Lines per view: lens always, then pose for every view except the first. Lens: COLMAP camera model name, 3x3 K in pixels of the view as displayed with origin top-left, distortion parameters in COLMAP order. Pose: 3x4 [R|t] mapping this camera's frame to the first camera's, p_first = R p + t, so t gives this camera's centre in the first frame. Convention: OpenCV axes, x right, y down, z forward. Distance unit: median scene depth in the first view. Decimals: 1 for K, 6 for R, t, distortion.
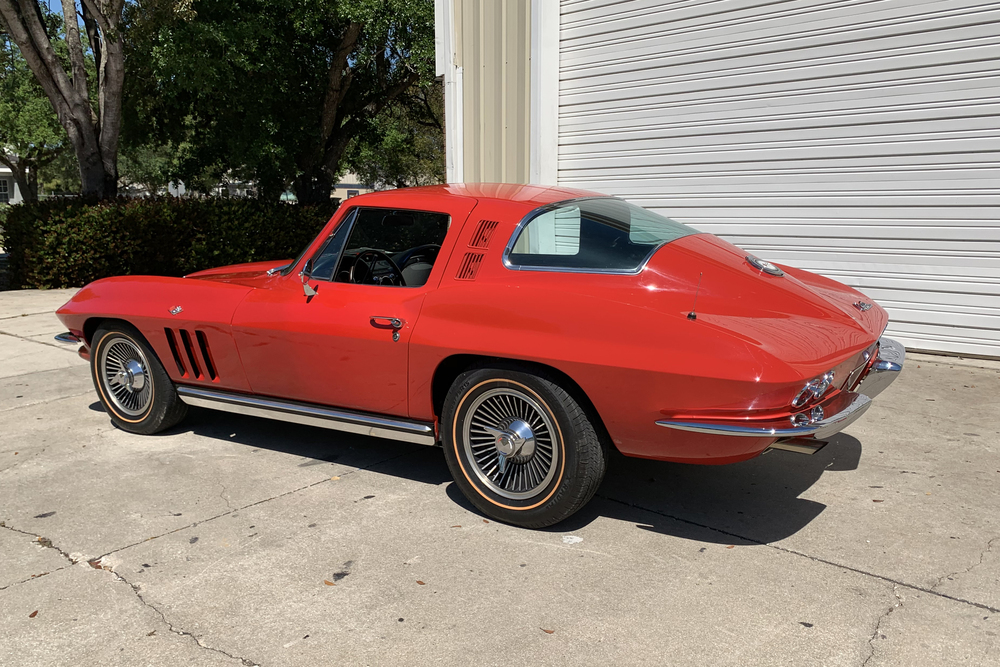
lens RADIAL K [[788.5, 0, 509.9], [0, 788.5, 378.0], [0, 0, 1]] dist [-0.017974, -0.001879]
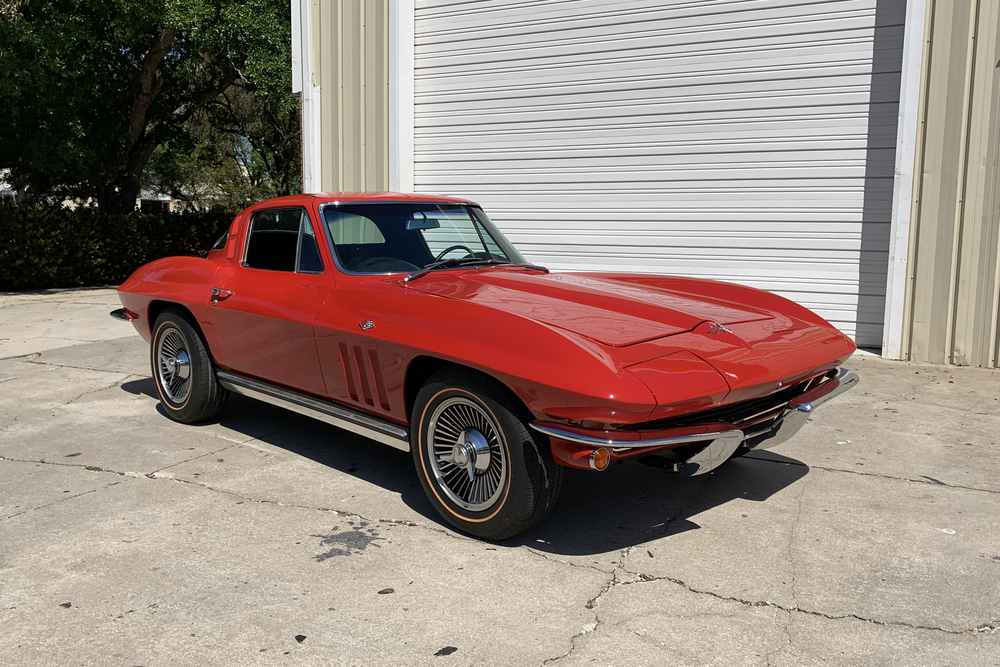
lens RADIAL K [[841.6, 0, 502.5], [0, 841.6, 378.1], [0, 0, 1]] dist [0.000320, -0.071967]
pose [[0.973977, -0.021532, 0.225622, -0.091844], [0.028721, 0.999177, -0.028627, 0.043693], [-0.224820, 0.034362, 0.973794, -0.165559]]
